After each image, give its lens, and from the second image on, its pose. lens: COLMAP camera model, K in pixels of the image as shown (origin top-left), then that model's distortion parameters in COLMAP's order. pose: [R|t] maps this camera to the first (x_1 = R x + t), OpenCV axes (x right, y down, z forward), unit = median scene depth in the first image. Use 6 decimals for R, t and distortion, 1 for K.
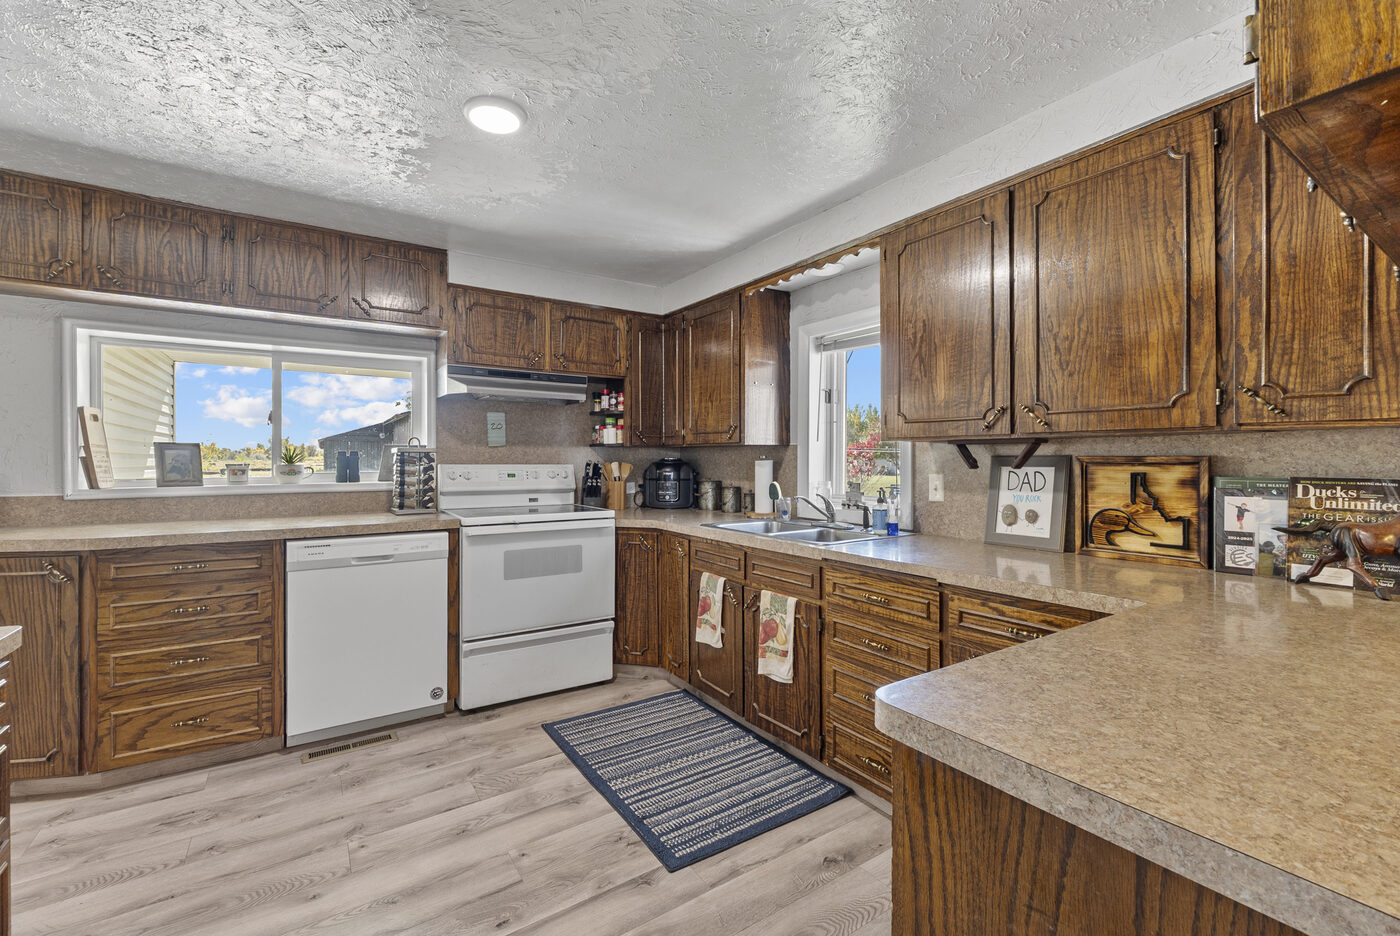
lens RADIAL K [[588.1, 0, 695.8], [0, 588.1, 457.5], [0, 0, 1]] dist [-0.004773, 0.000136]
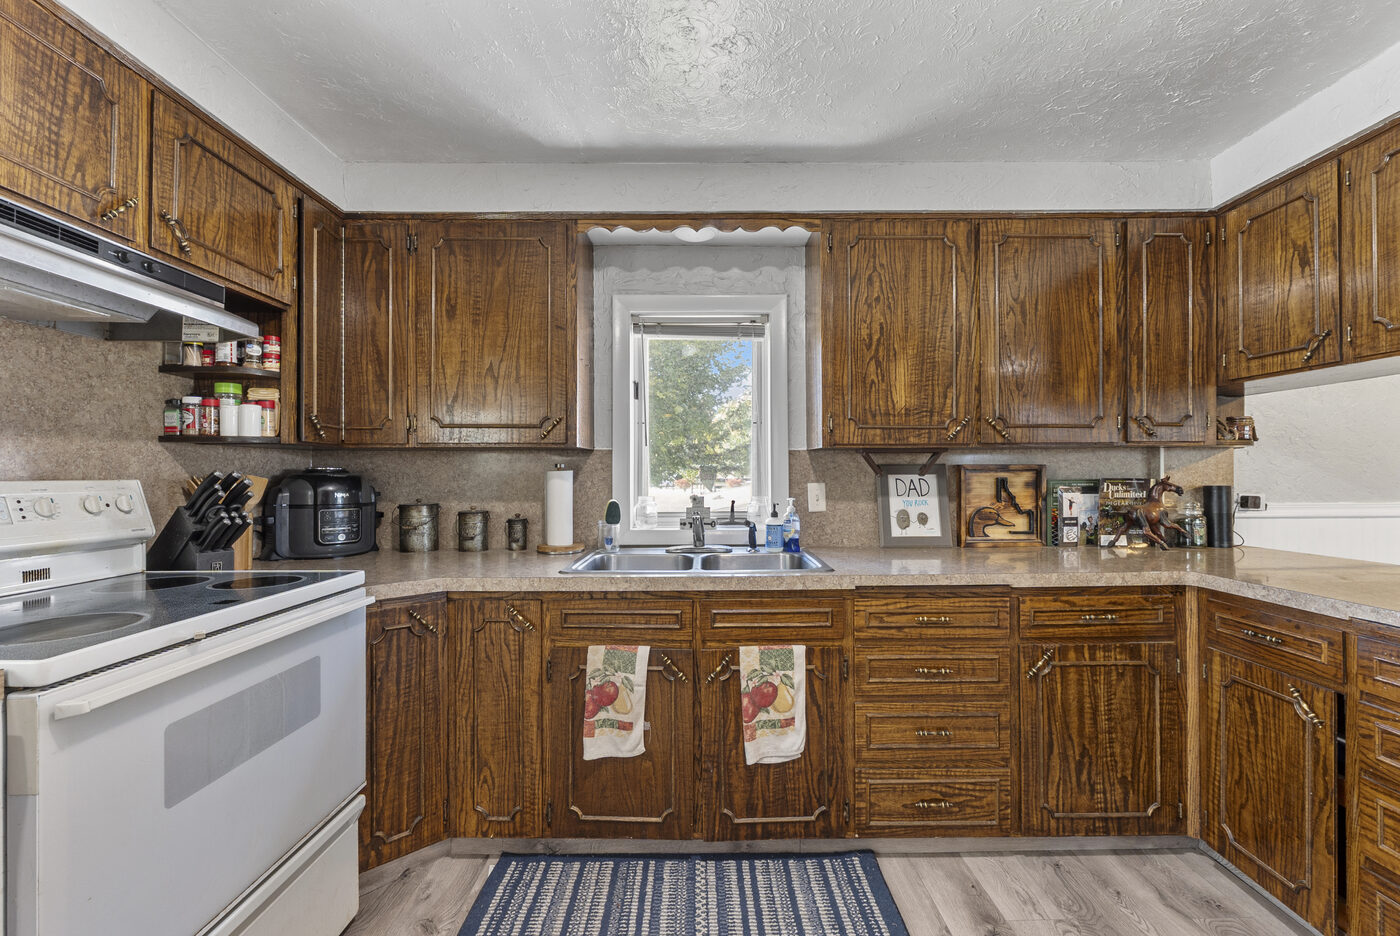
lens RADIAL K [[588.1, 0, 700.2], [0, 588.1, 468.6], [0, 0, 1]] dist [-0.004773, 0.000136]
pose [[0.554161, 0.005601, 0.832390, -0.574697], [0.002133, 0.999965, -0.008148, 0.012745], [-0.832407, 0.006291, 0.554130, 0.708588]]
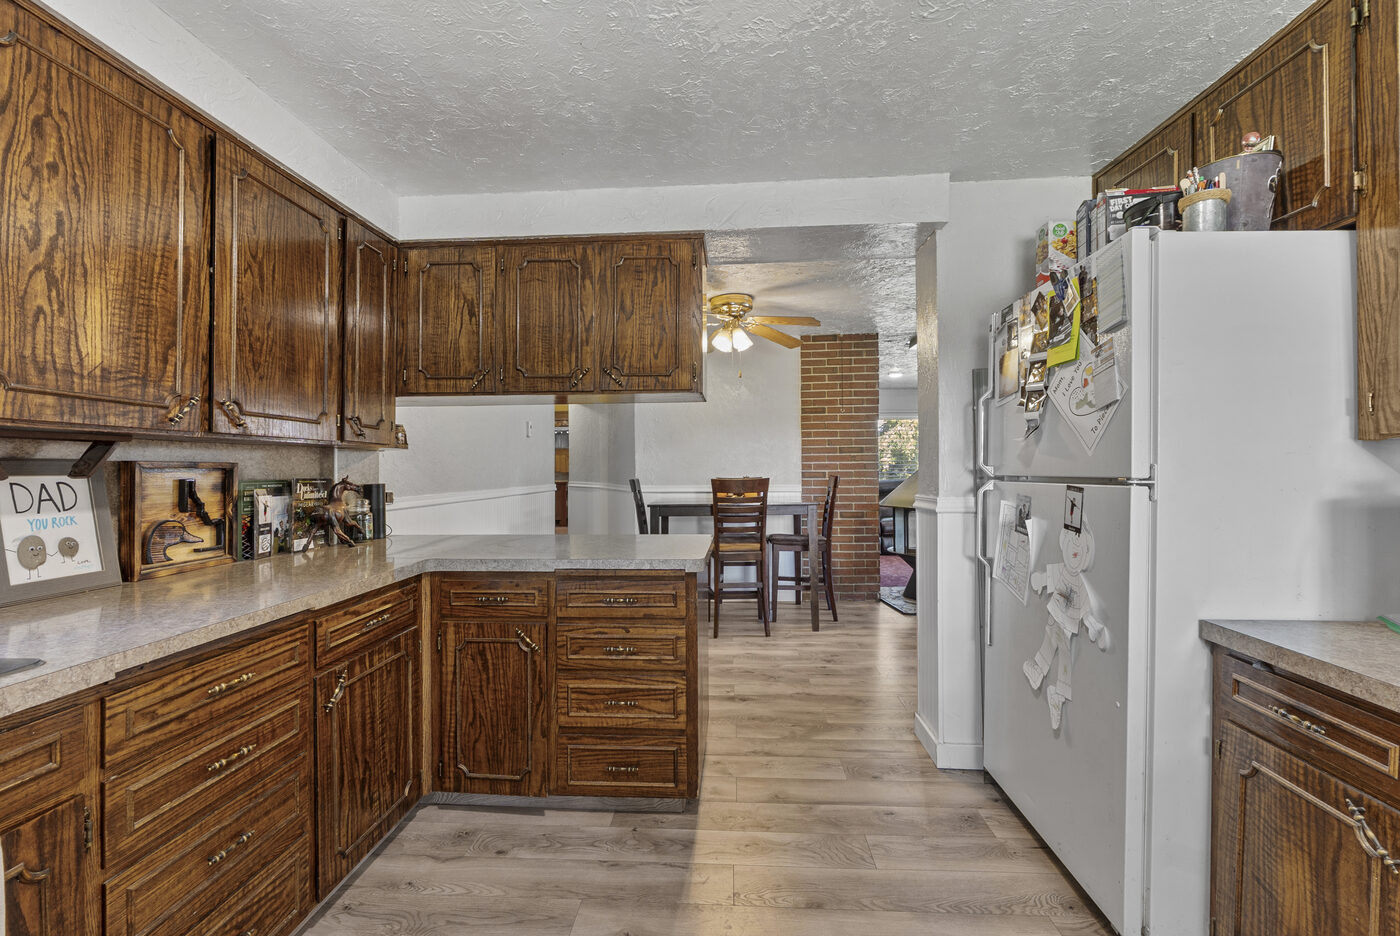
lens RADIAL K [[588.1, 0, 697.1], [0, 588.1, 464.9], [0, 0, 1]] dist [-0.004773, 0.000136]
pose [[-0.795711, 0.009439, 0.605602, -0.419428], [0.004115, 0.999940, -0.010178, 0.013275], [-0.605662, -0.005607, -0.795702, 1.064995]]
